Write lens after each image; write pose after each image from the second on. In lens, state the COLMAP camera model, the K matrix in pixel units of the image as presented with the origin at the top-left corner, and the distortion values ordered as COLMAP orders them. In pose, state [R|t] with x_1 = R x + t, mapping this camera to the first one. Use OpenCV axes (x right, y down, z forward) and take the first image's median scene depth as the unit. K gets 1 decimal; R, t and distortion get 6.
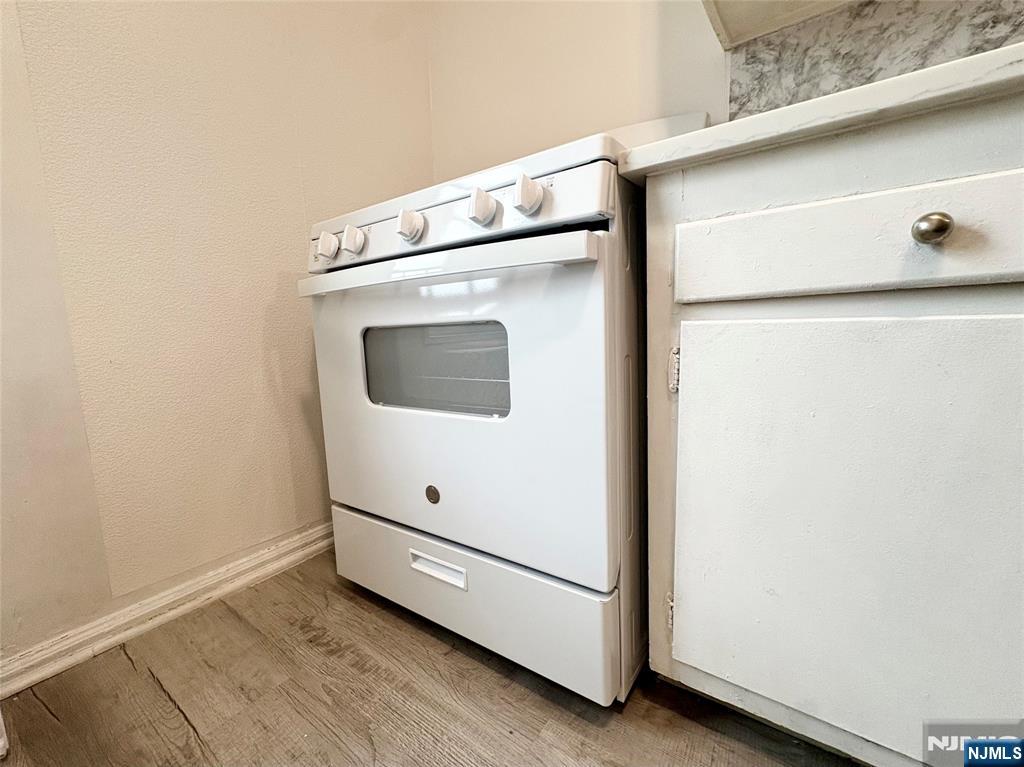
lens RADIAL K [[439.3, 0, 511.0], [0, 439.3, 384.6], [0, 0, 1]] dist [0.001952, -0.001054]
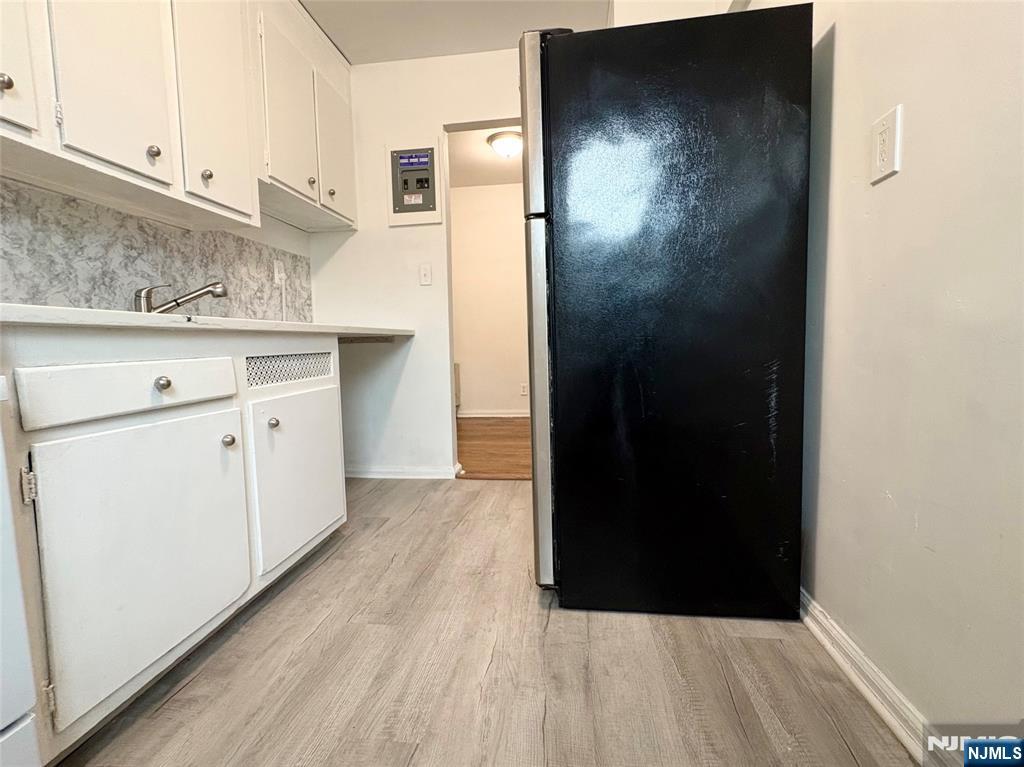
lens RADIAL K [[473.6, 0, 509.3], [0, 473.6, 383.8], [0, 0, 1]] dist [0.004126, -0.000606]
pose [[-0.471721, -0.024759, 0.881400, -0.947805], [0.162363, 0.980074, 0.114427, -0.165991], [-0.866670, 0.197084, -0.458302, 0.281582]]
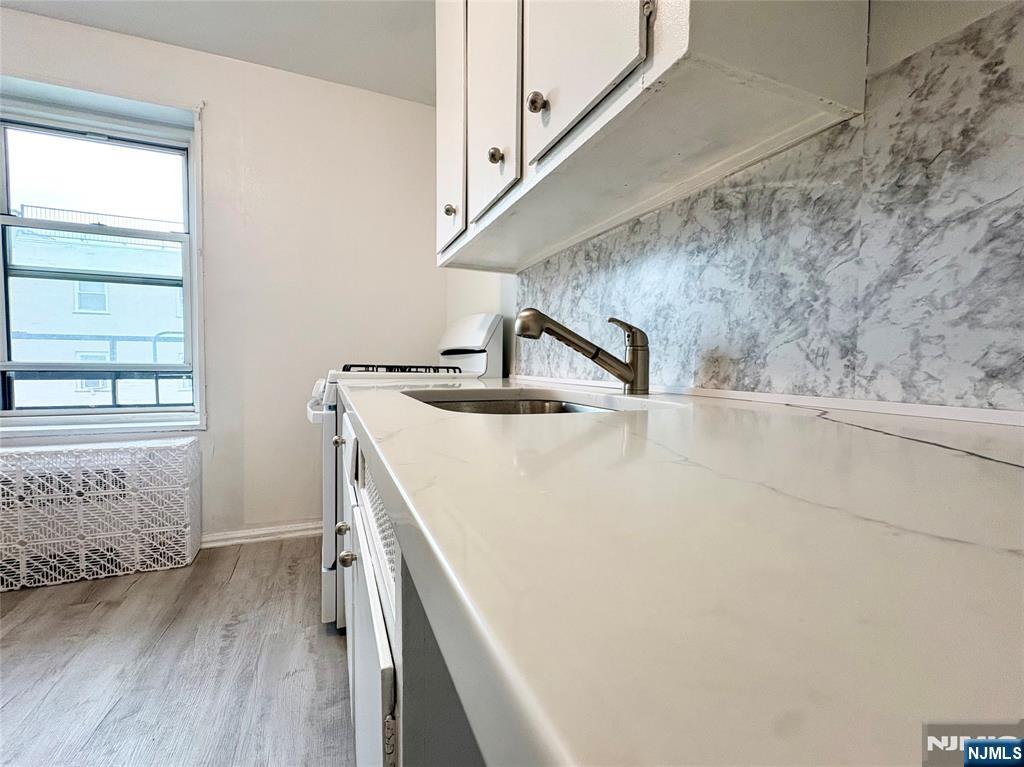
lens RADIAL K [[439.3, 0, 509.9], [0, 439.3, 382.8], [0, 0, 1]] dist [0.001952, -0.001054]
pose [[0.847633, 0.076412, -0.525052, 1.547767], [-0.118871, 0.991770, -0.047568, -0.340617], [0.517096, 0.102734, 0.849740, -0.370411]]
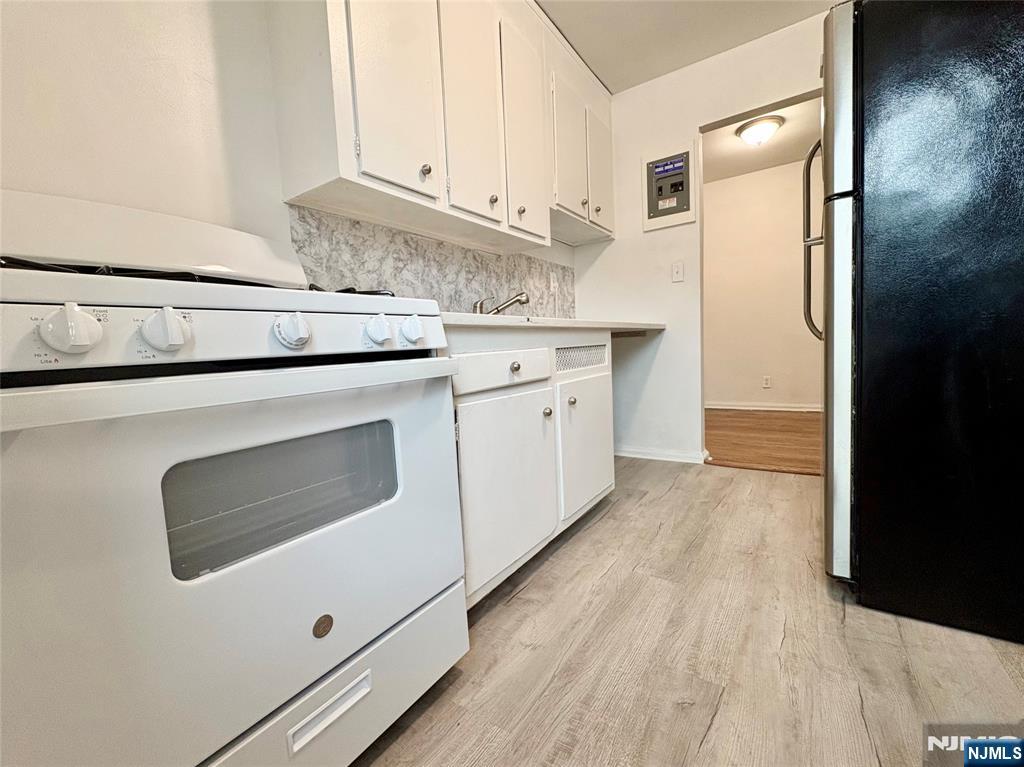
lens RADIAL K [[429.7, 0, 511.0], [0, 429.7, 384.1], [0, 0, 1]] dist [-0.000817, 0.001280]
pose [[-0.020222, -0.042830, 0.998878, -0.968583], [0.186708, 0.981345, 0.045858, -0.183579], [-0.982207, 0.187425, -0.011848, 0.523824]]
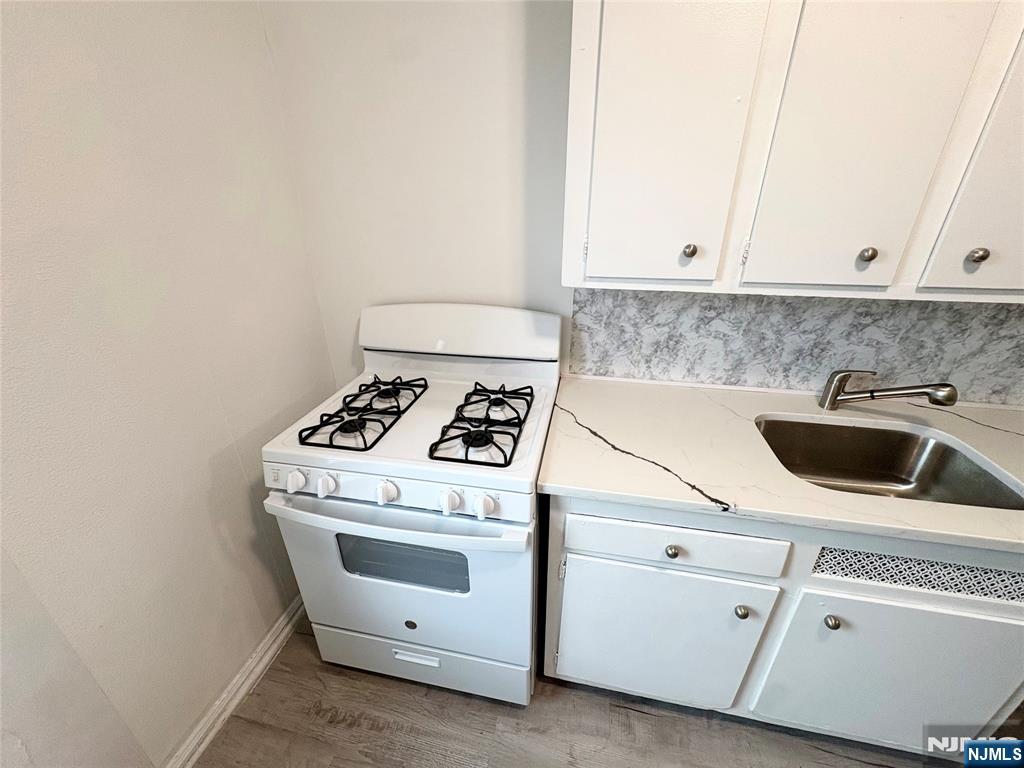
lens RADIAL K [[408.3, 0, 509.7], [0, 408.3, 384.4], [0, 0, 1]] dist [0.001438, -0.000287]
pose [[0.913187, -0.138724, 0.383204, -0.278455], [0.024728, 0.957411, 0.287667, -0.910117], [-0.406791, -0.253218, 0.877726, -0.175259]]
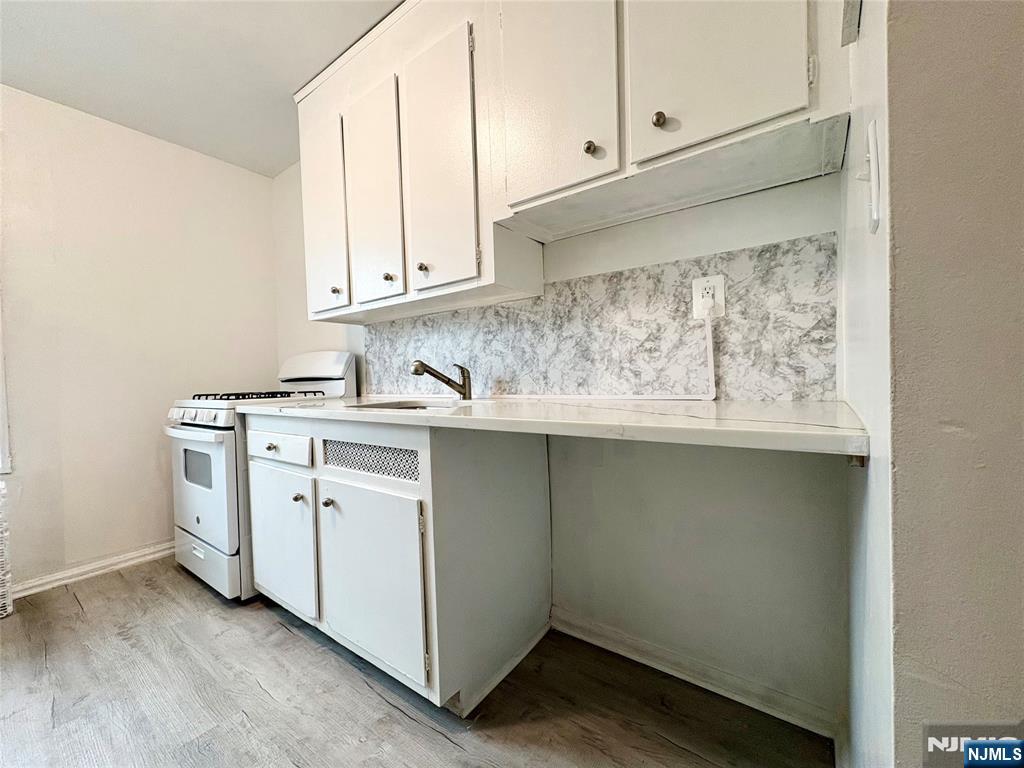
lens RADIAL K [[408.3, 0, 511.0], [0, 408.3, 384.8], [0, 0, 1]] dist [0.001438, -0.000287]
pose [[0.999864, 0.012233, -0.011038, 1.502910], [-0.013388, 0.993667, -0.111564, -0.256167], [0.009603, 0.111696, 0.993696, -1.265462]]
